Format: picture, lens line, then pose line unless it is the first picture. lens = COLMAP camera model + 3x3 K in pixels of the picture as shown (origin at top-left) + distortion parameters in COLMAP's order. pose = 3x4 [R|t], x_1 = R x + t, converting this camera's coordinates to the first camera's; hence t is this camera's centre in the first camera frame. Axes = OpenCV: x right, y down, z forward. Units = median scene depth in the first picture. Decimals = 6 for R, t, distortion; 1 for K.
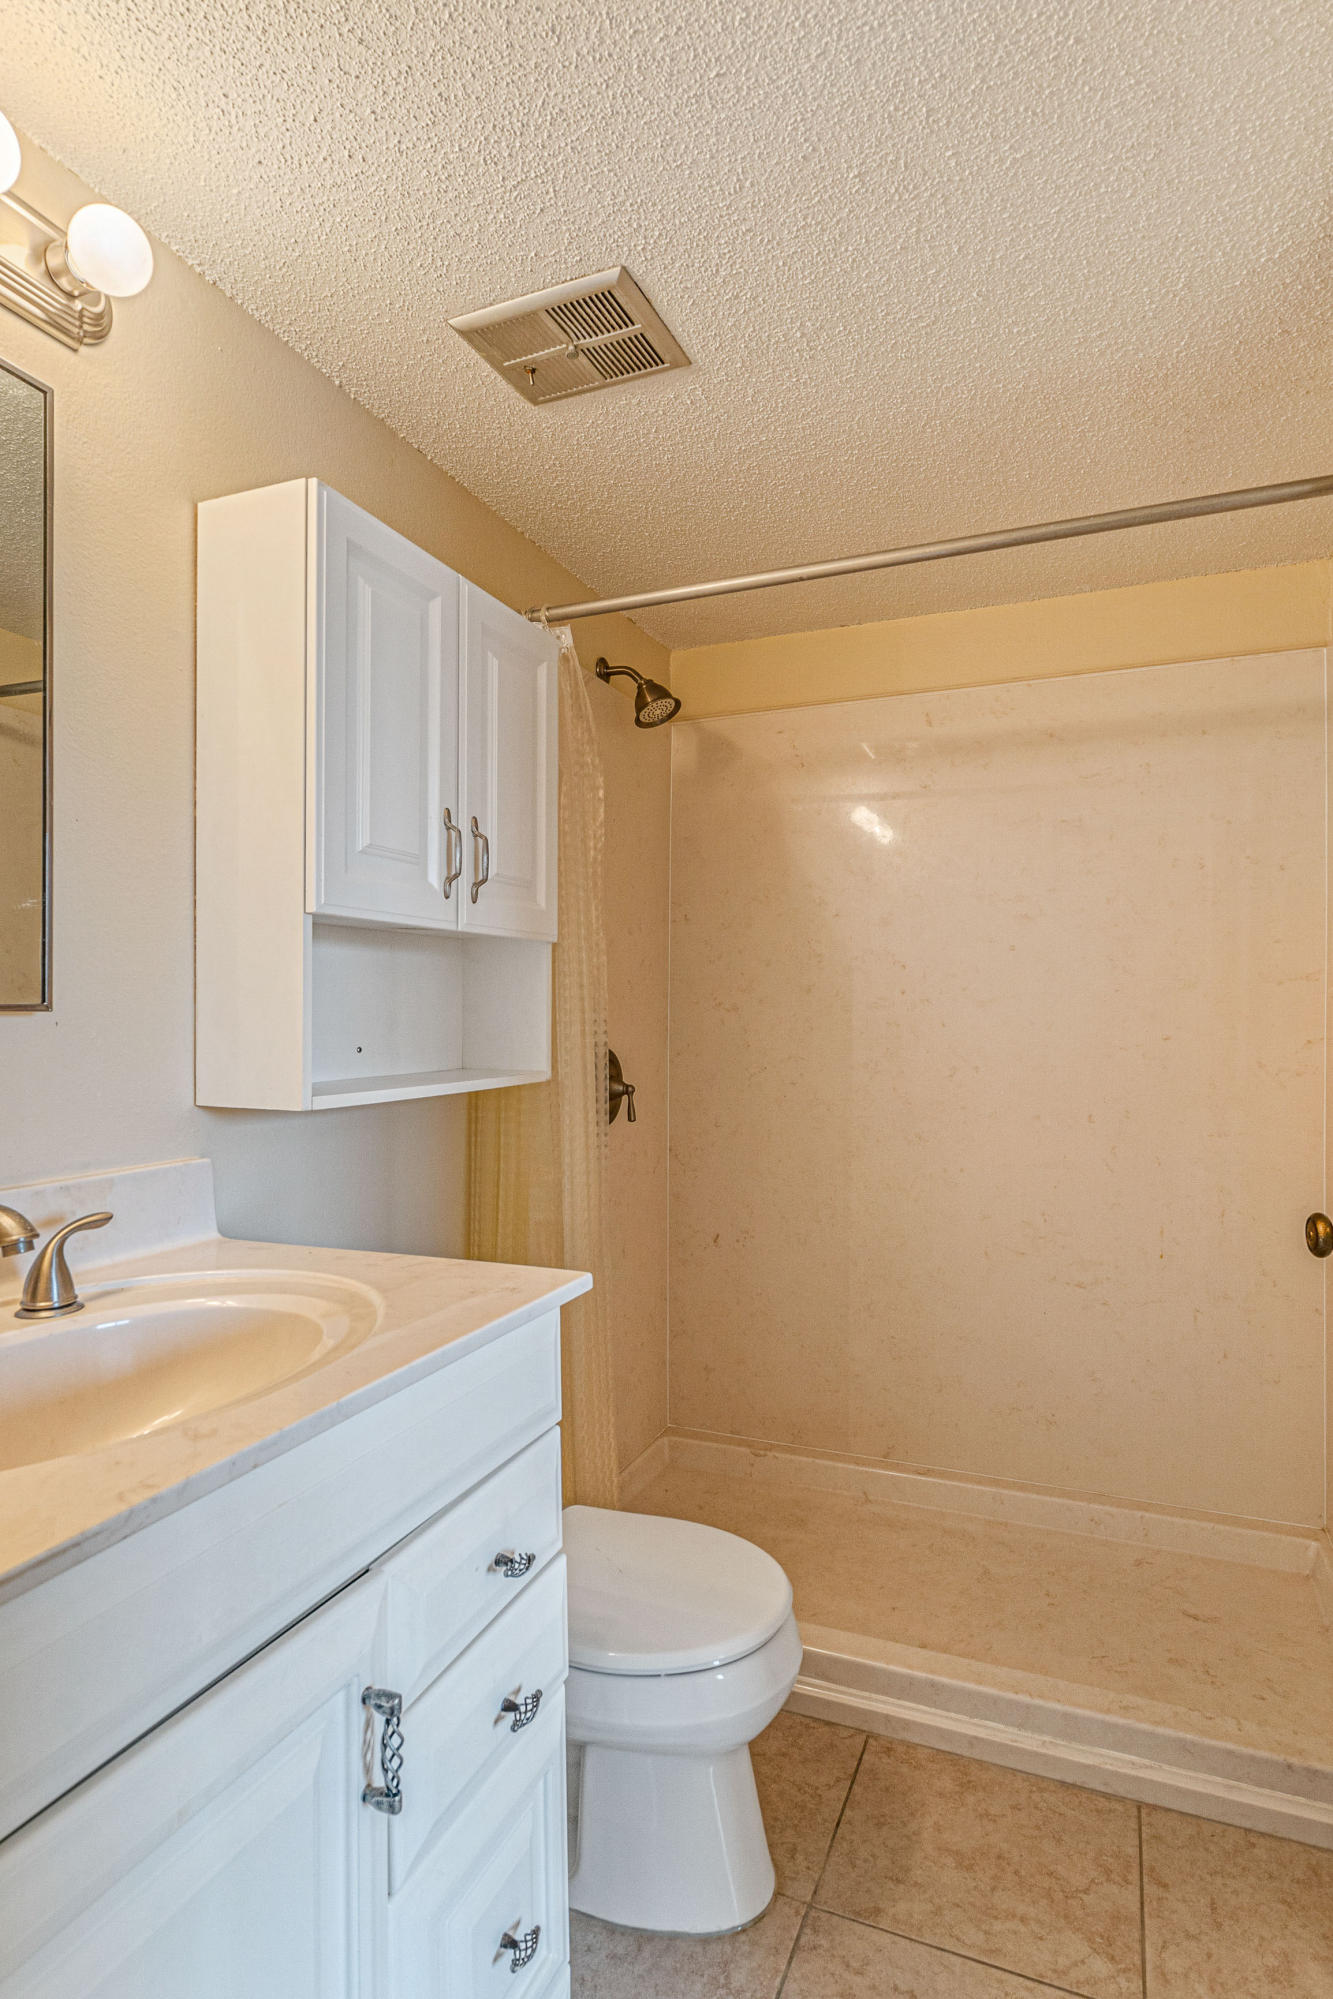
lens RADIAL K [[1083.0, 0, 655.5], [0, 1083.0, 1006.8], [0, 0, 1]] dist [0.000326, -0.000156]
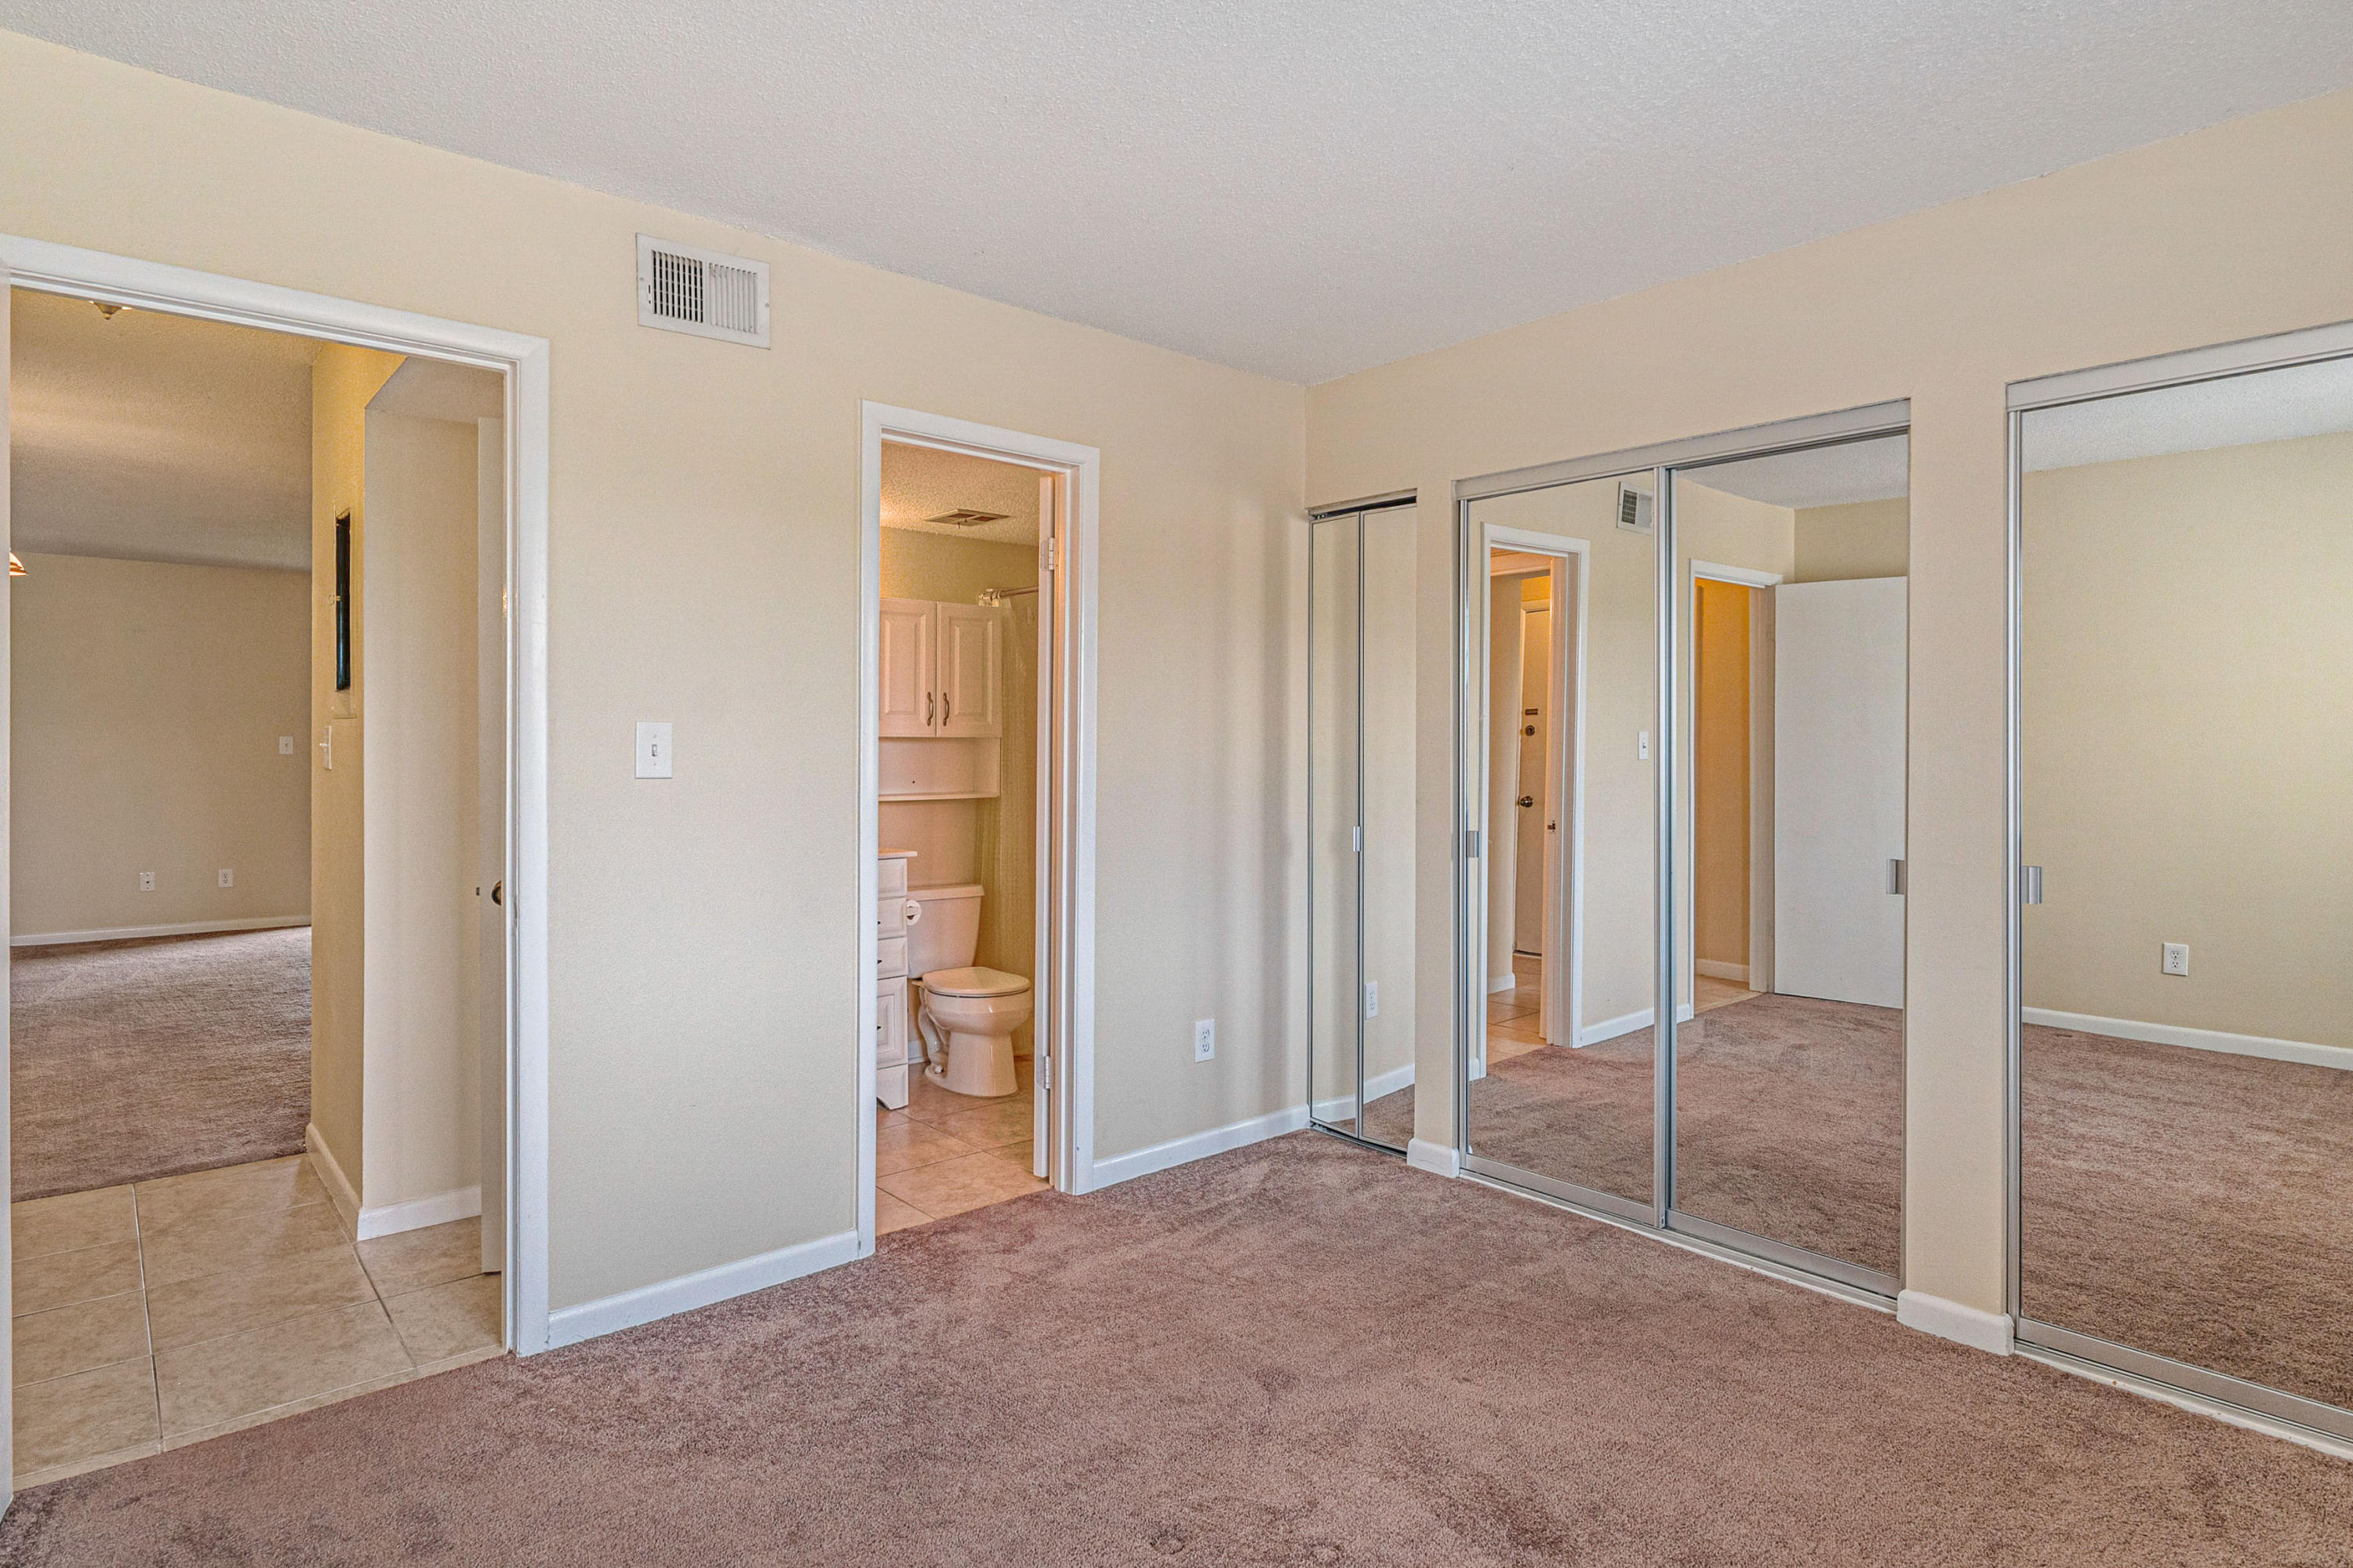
lens RADIAL K [[1274.8, 0, 1158.6], [0, 1274.8, 769.8], [0, 0, 1]] dist [0.000326, -0.000156]
pose [[0.893975, 0.011360, -0.447973, 1.774024], [0.001696, 0.999586, 0.028733, -0.081951], [0.448114, -0.026447, 0.893585, -1.612513]]
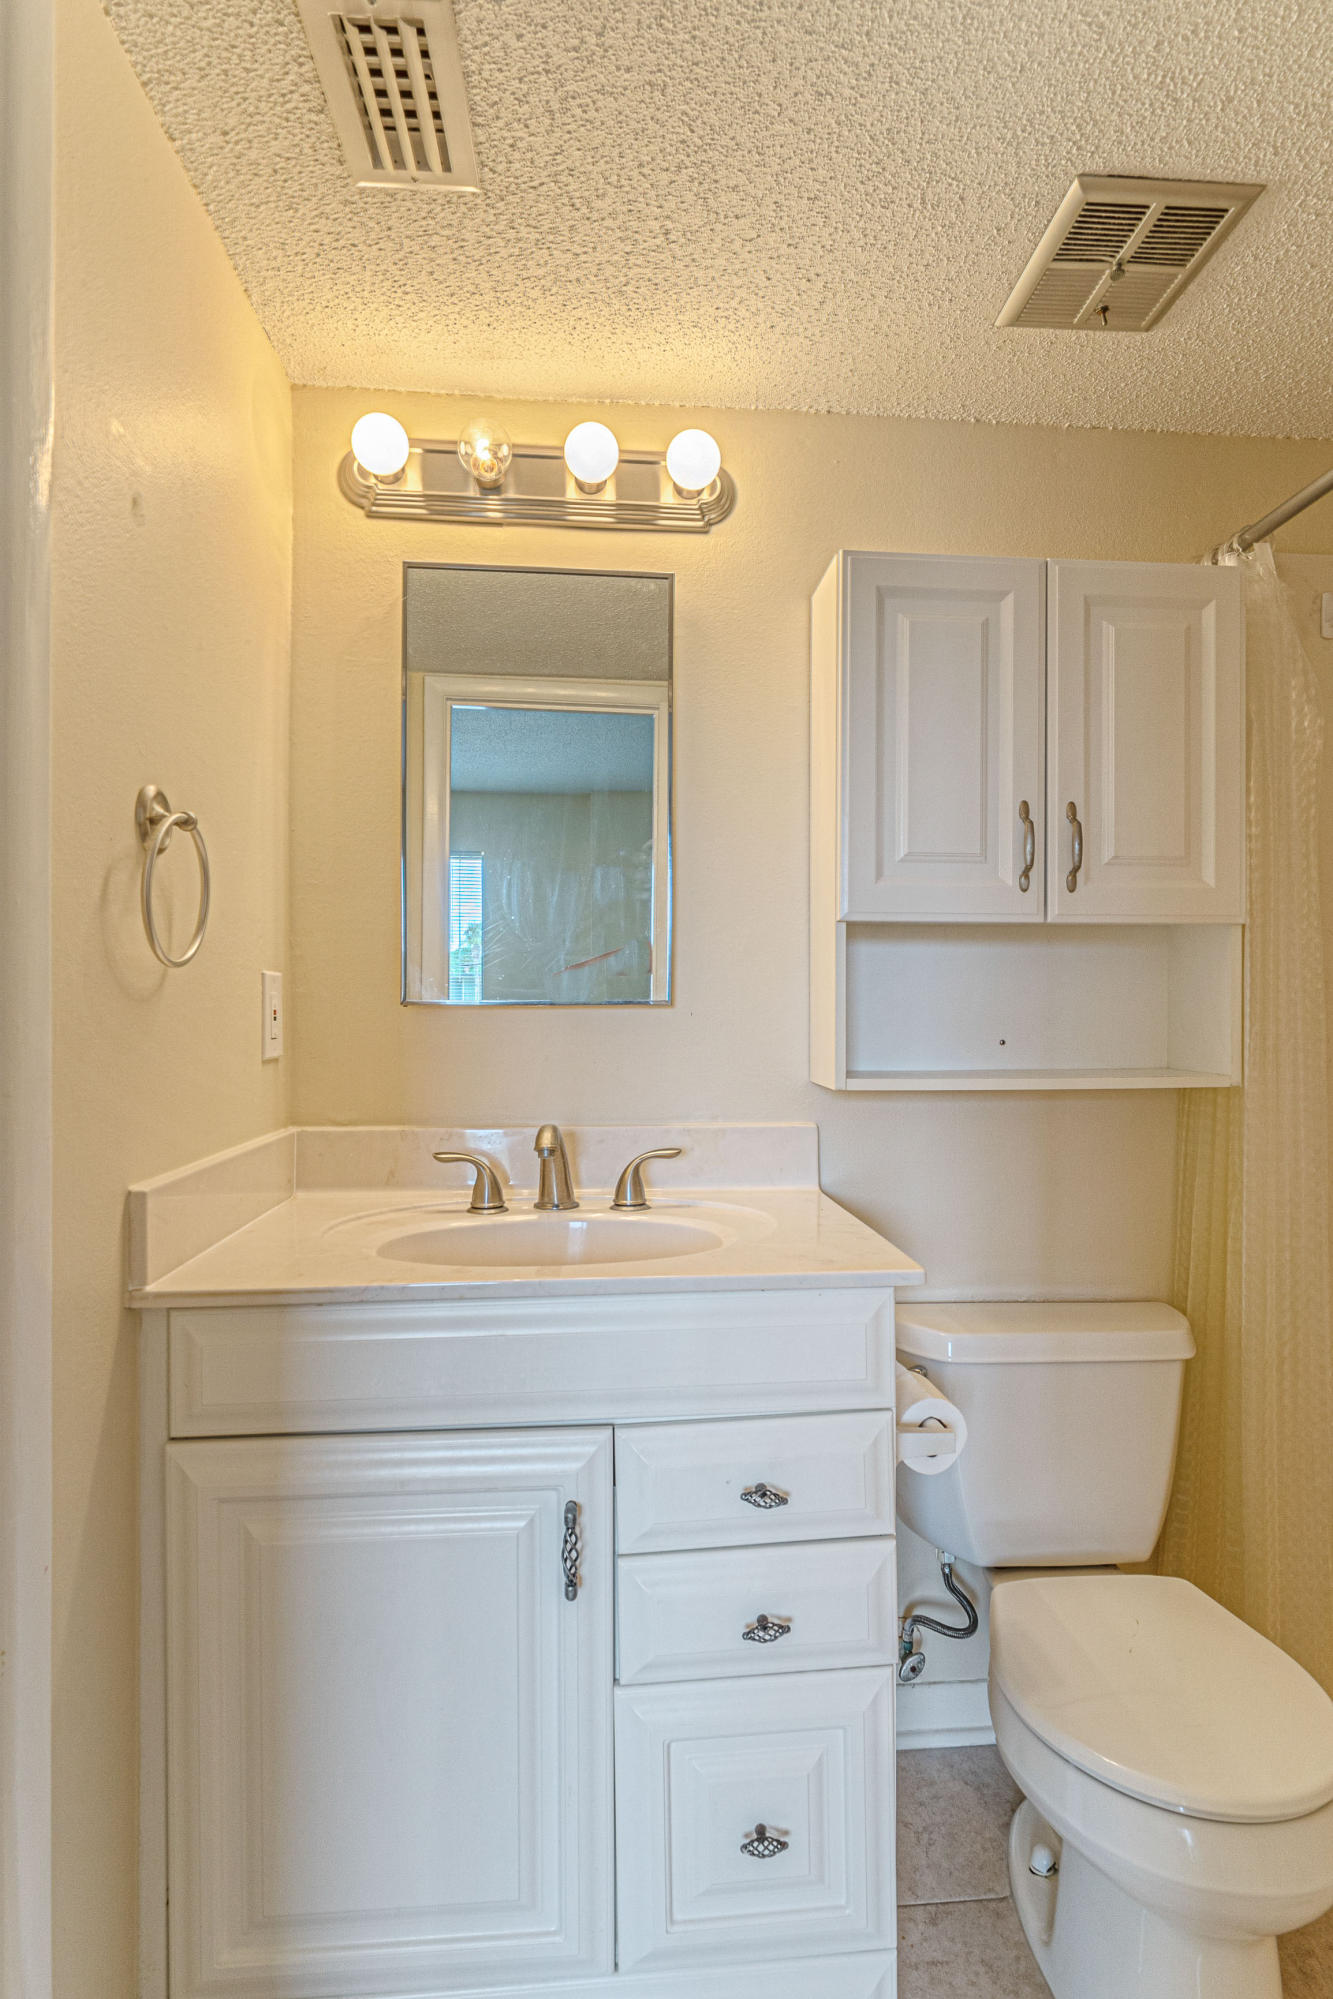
lens RADIAL K [[1083.0, 0, 674.2], [0, 1083.0, 1009.4], [0, 0, 1]] dist [0.000326, -0.000156]
pose [[0.465073, -0.008164, -0.885235, 0.550273], [0.006151, 0.999963, -0.005990, 0.013114], [0.885251, -0.002659, 0.465106, 0.254499]]
